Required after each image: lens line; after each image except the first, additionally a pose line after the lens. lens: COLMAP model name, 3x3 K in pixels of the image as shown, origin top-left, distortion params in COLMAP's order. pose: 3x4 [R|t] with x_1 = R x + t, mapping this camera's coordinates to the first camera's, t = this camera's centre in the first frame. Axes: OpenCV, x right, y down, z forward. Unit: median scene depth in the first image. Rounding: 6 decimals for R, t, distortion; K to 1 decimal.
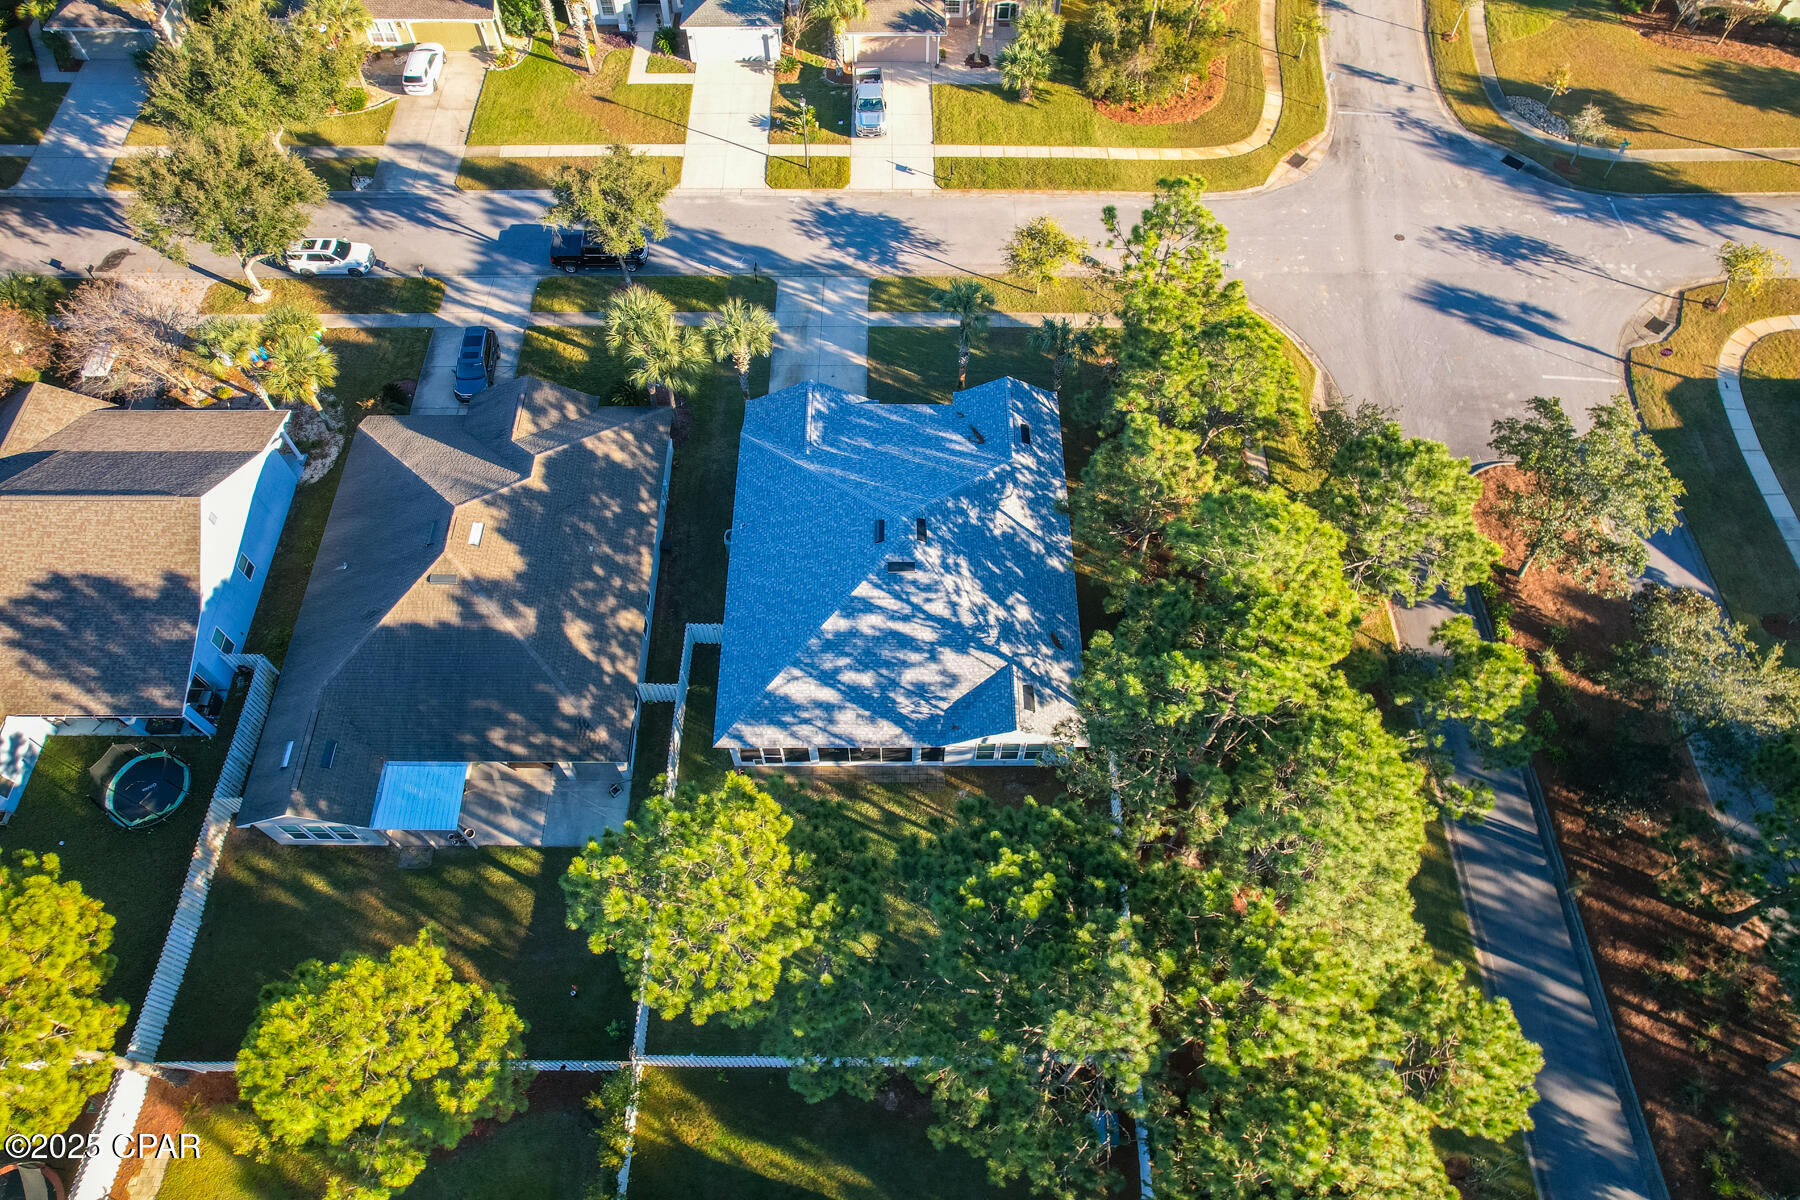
lens RADIAL K [[1148.7, 0, 900.0], [0, 1148.7, 600.0], [0, 0, 1]] dist [-0.042894, 0.001326]
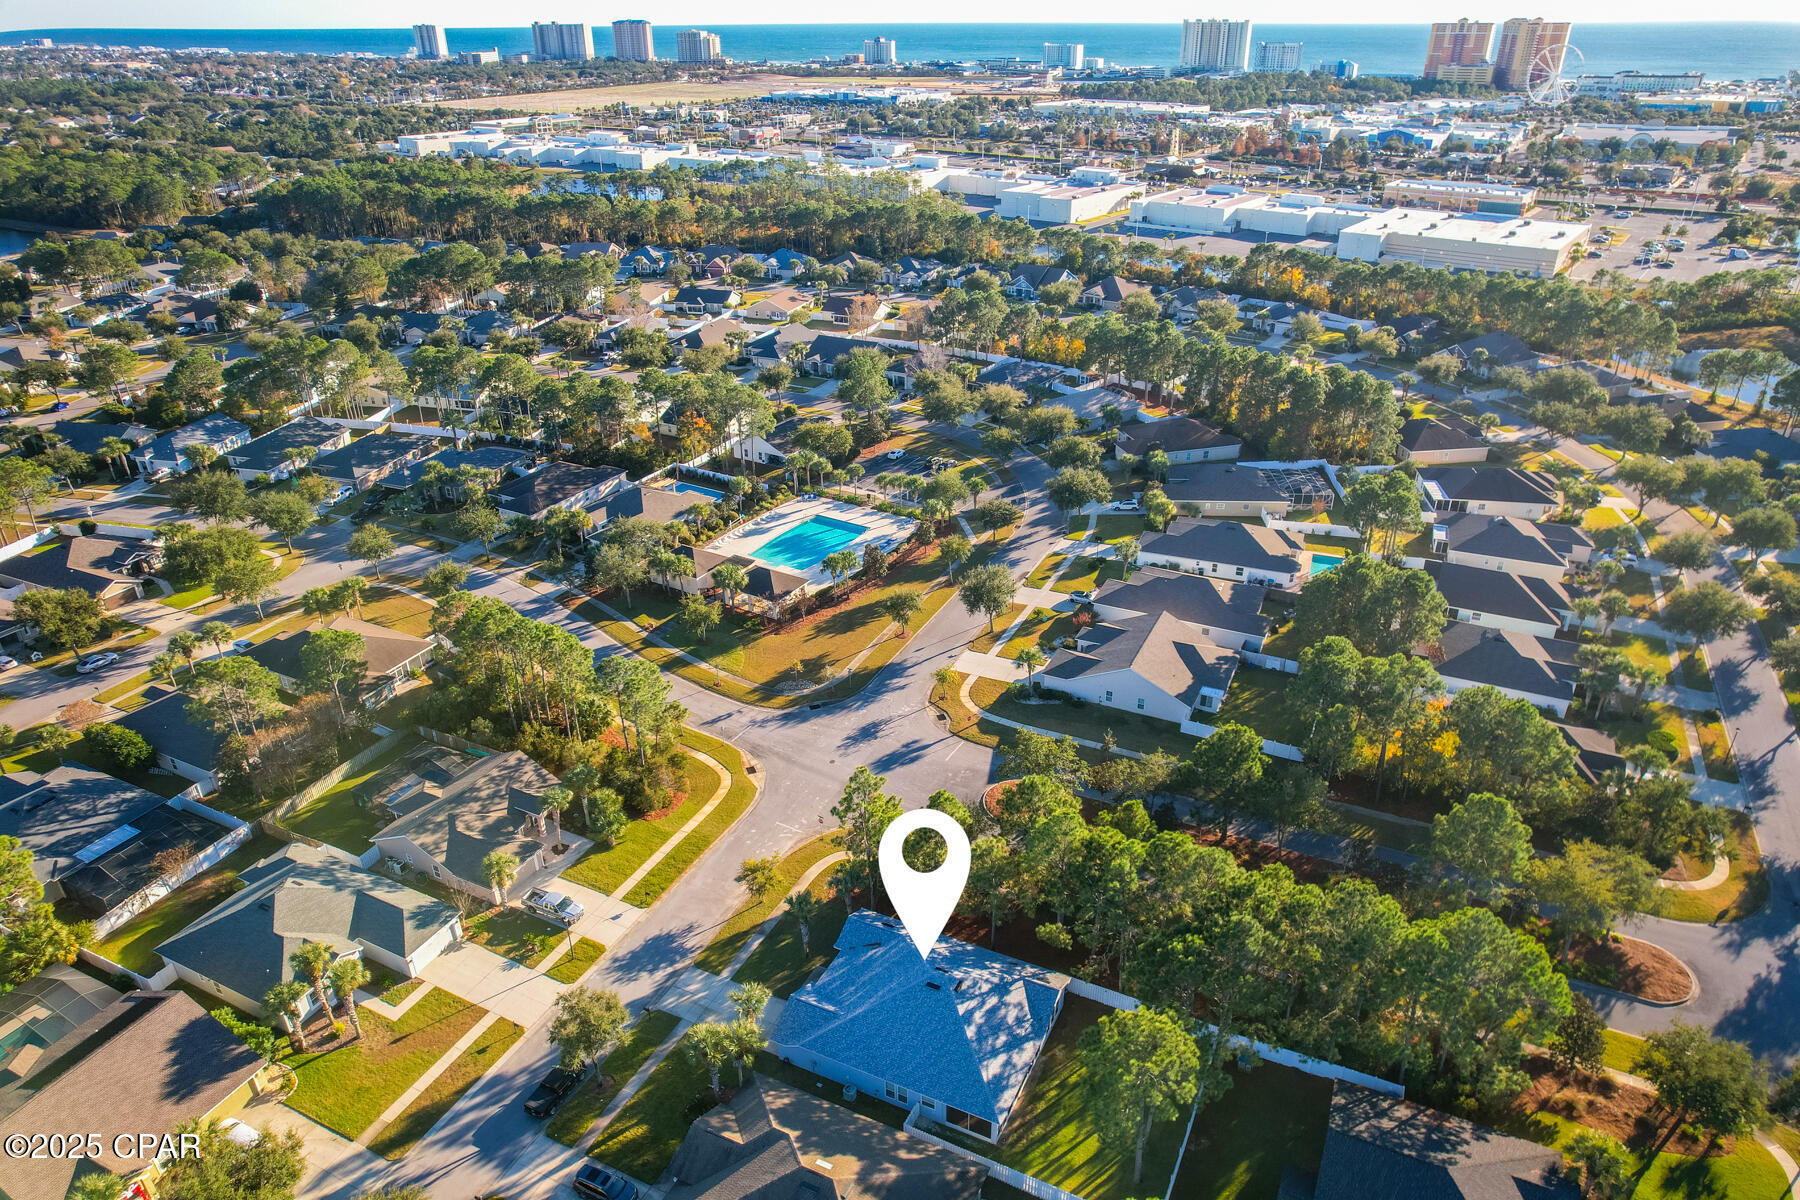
lens RADIAL K [[1148.7, 0, 900.0], [0, 1148.7, 600.0], [0, 0, 1]] dist [-0.042894, 0.001326]
pose [[0.441825, -0.414338, 0.795685, -1.156936], [0.771162, 0.628596, -0.100879, -0.286182], [-0.458366, 0.658173, 0.597251, -0.425866]]
